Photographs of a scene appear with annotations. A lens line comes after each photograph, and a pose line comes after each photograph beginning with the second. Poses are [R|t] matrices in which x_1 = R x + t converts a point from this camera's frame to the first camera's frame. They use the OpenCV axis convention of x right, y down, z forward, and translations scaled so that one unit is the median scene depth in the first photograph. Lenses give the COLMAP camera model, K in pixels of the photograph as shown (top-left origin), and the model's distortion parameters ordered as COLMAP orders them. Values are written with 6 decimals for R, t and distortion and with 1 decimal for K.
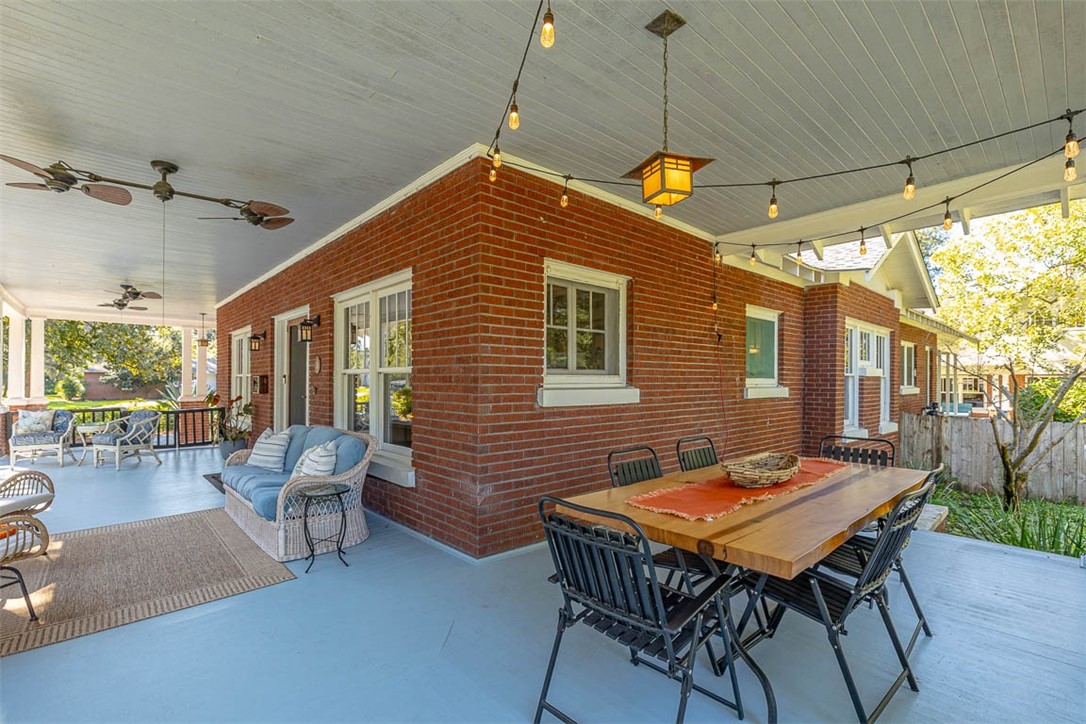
lens RADIAL K [[500.0, 0, 555.9], [0, 500.0, 382.9], [0, 0, 1]] dist [-0.000034, -0.000239]
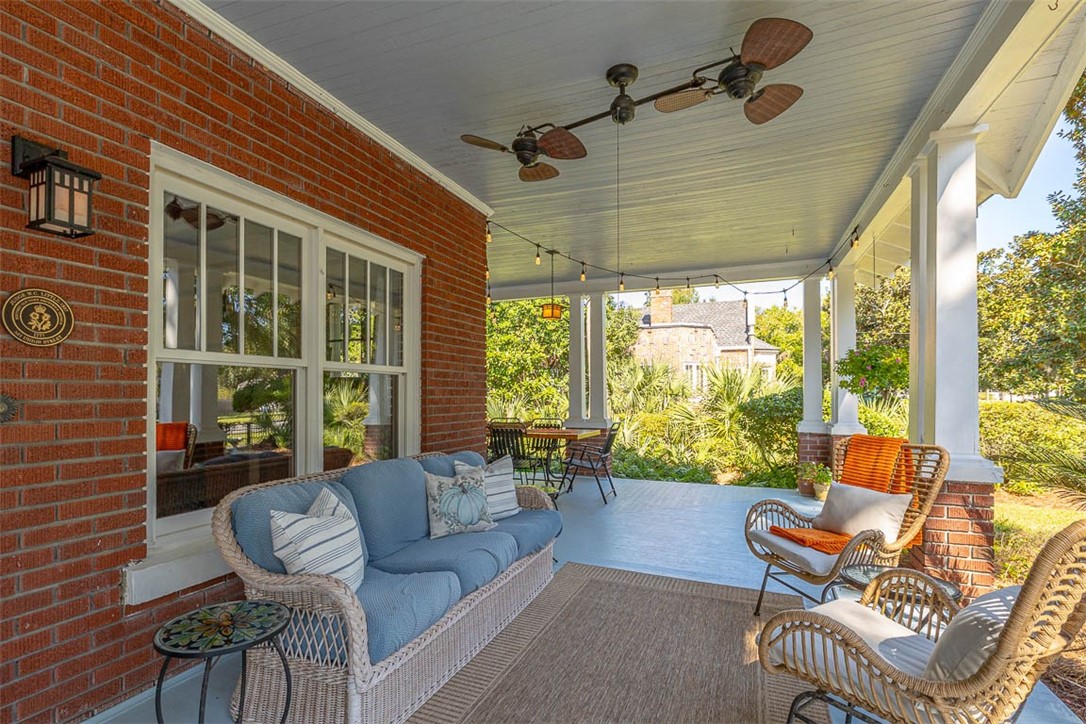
lens RADIAL K [[500.0, 0, 525.3], [0, 500.0, 389.3], [0, 0, 1]] dist [-0.000034, -0.000239]
pose [[-0.401936, 0.016521, 0.915519, -0.778546], [0.006122, 0.999863, -0.015355, 0.013050], [-0.915647, -0.000567, -0.401982, 0.796666]]
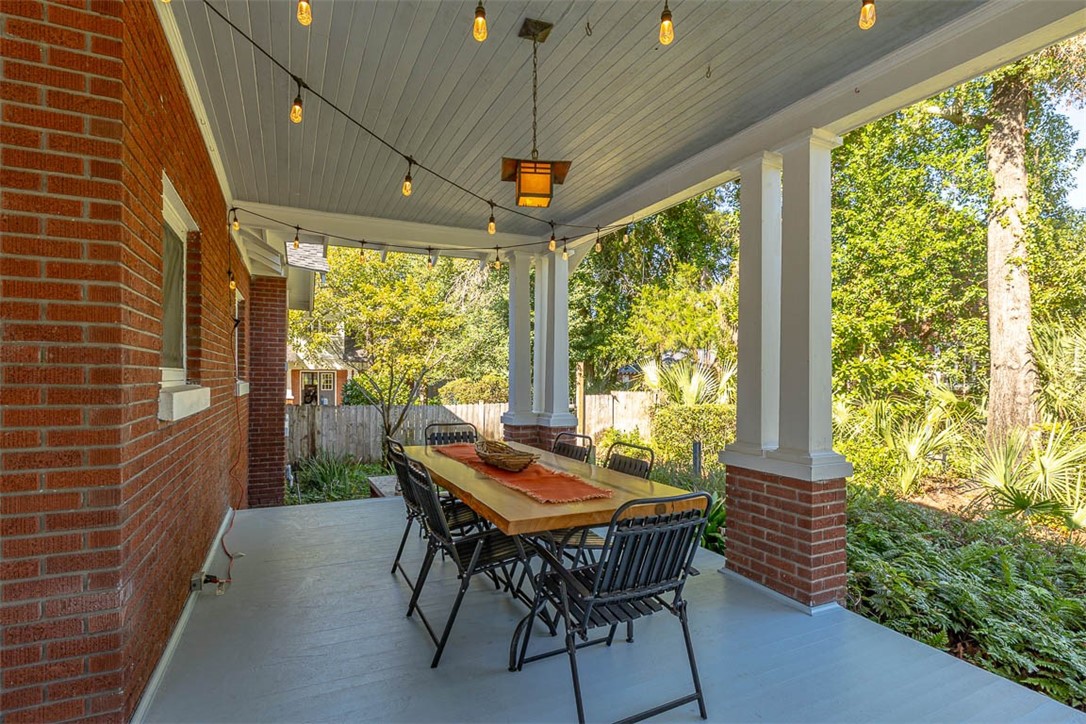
lens RADIAL K [[500.0, 0, 538.7], [0, 500.0, 379.8], [0, 0, 1]] dist [-0.000034, -0.000239]
pose [[0.286358, -0.002459, 0.958120, -0.250883], [-0.009548, 0.999940, 0.005420, -0.005817], [-0.958075, -0.010700, 0.286317, 0.217160]]
